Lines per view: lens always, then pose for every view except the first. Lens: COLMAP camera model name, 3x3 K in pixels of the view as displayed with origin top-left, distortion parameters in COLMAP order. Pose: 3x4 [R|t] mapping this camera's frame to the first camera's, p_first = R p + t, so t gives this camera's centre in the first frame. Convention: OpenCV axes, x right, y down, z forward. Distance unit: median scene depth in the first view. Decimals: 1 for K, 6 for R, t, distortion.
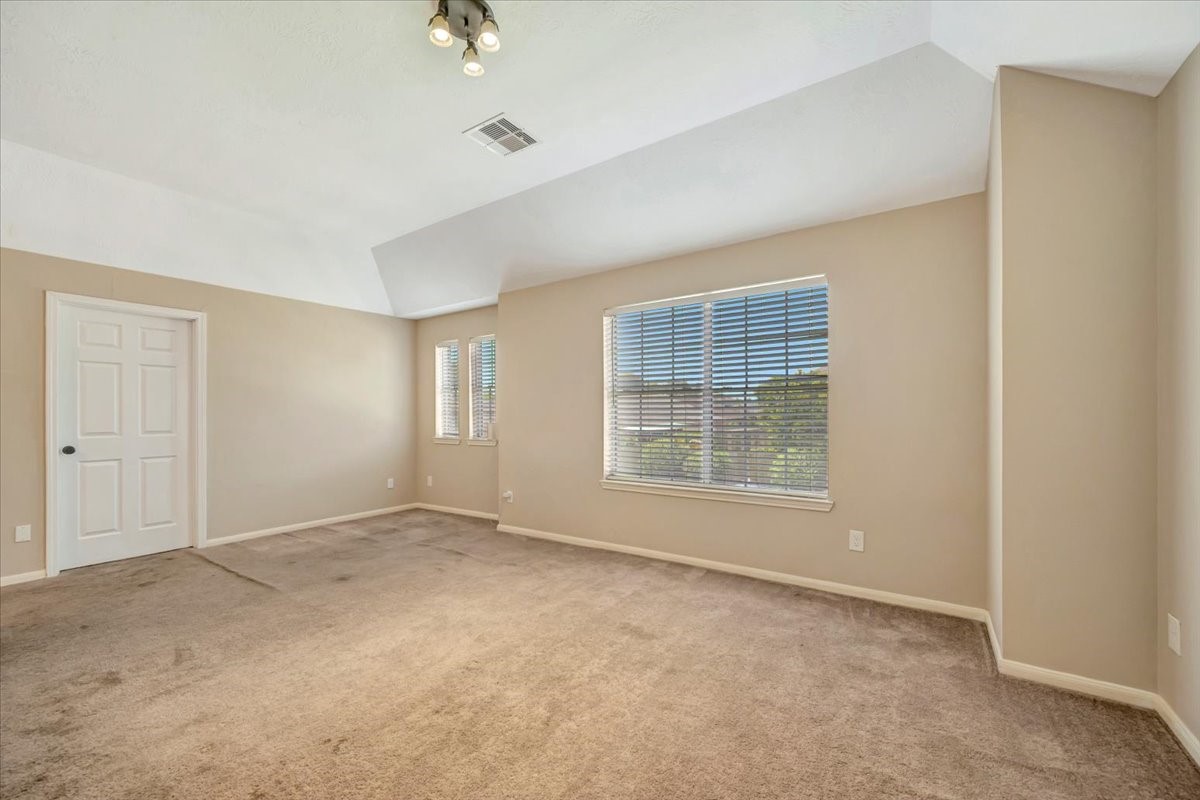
lens RADIAL K [[473.2, 0, 600.9], [0, 473.2, 412.1], [0, 0, 1]] dist [0.000931, -0.000638]
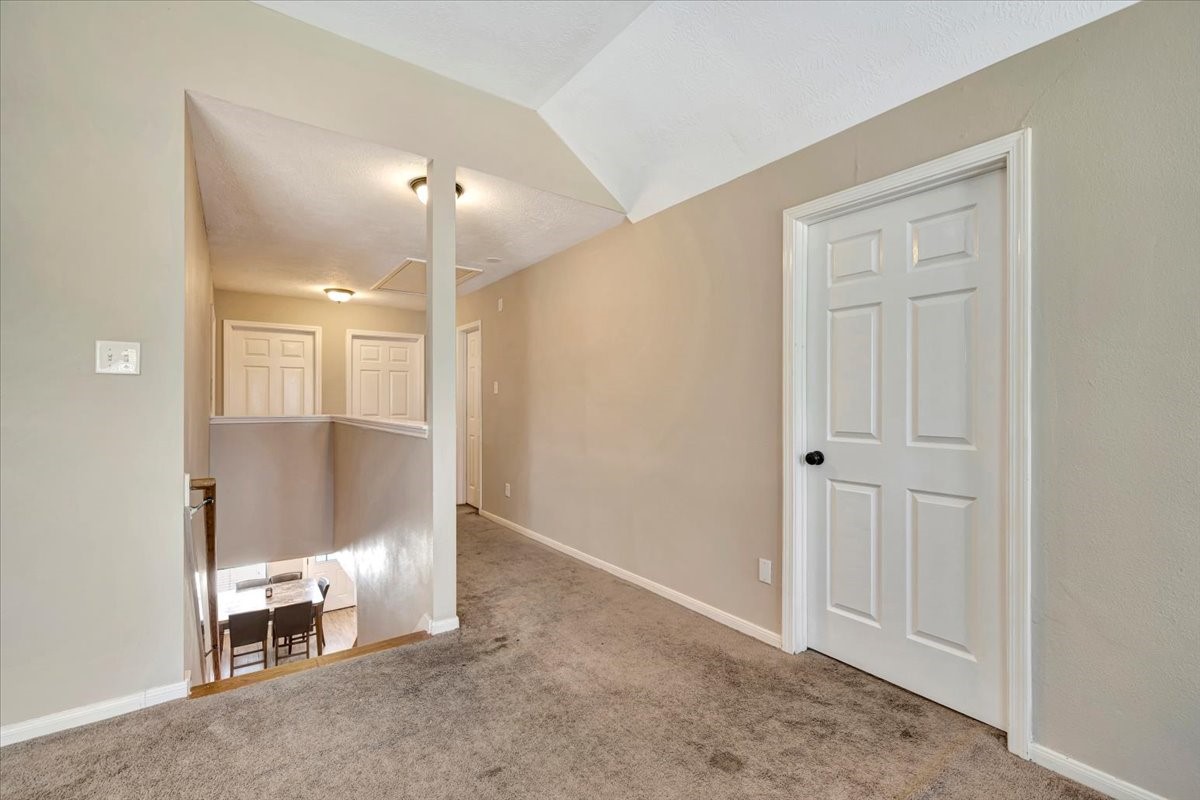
lens RADIAL K [[516.0, 0, 601.3], [0, 516.0, 399.1], [0, 0, 1]] dist [0.002227, 0.000278]
pose [[-0.342882, 0.002337, -0.939375, -0.388052], [0.004908, 0.999988, 0.000696, 0.001585], [0.939366, -0.004372, -0.342890, 0.944368]]
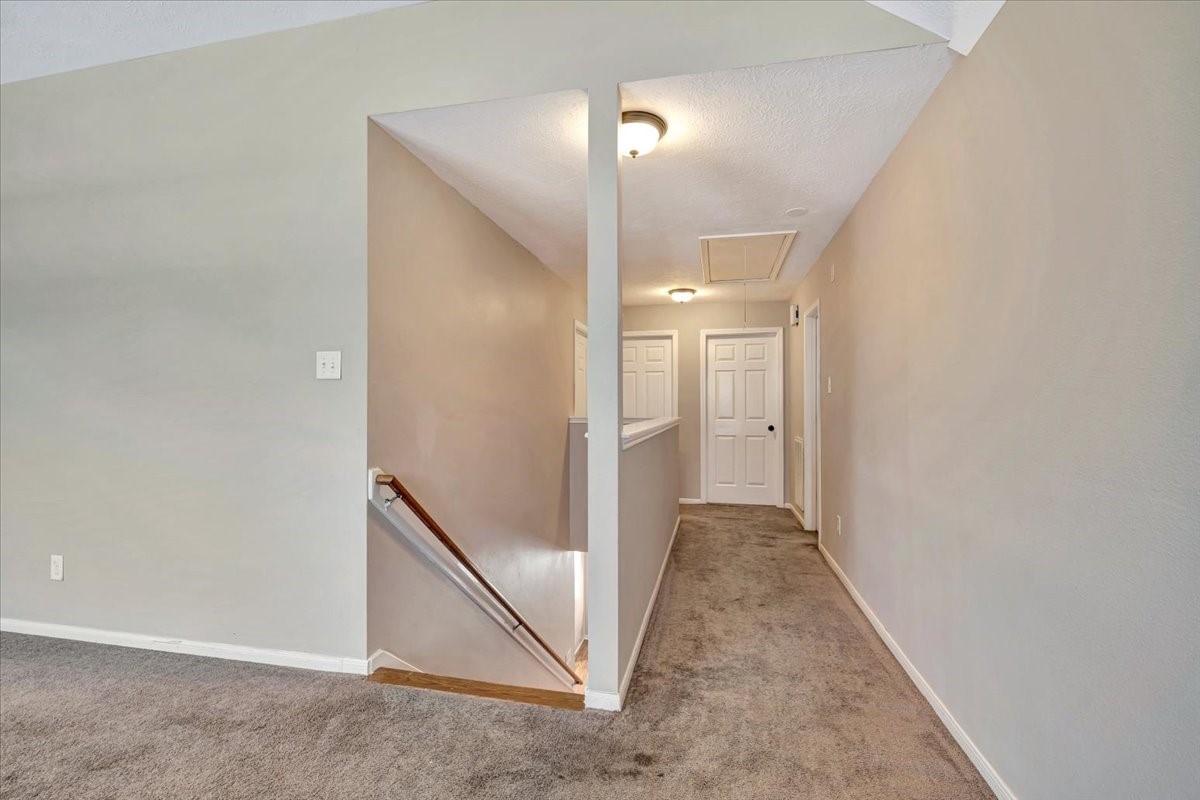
lens RADIAL K [[516.0, 0, 599.7], [0, 516.0, 403.1], [0, 0, 1]] dist [0.002227, 0.000278]
pose [[-0.926975, 0.004965, -0.375091, -0.476724], [0.006024, 0.999980, -0.001650, 0.002406], [0.375076, -0.003789, -0.926987, 0.955532]]
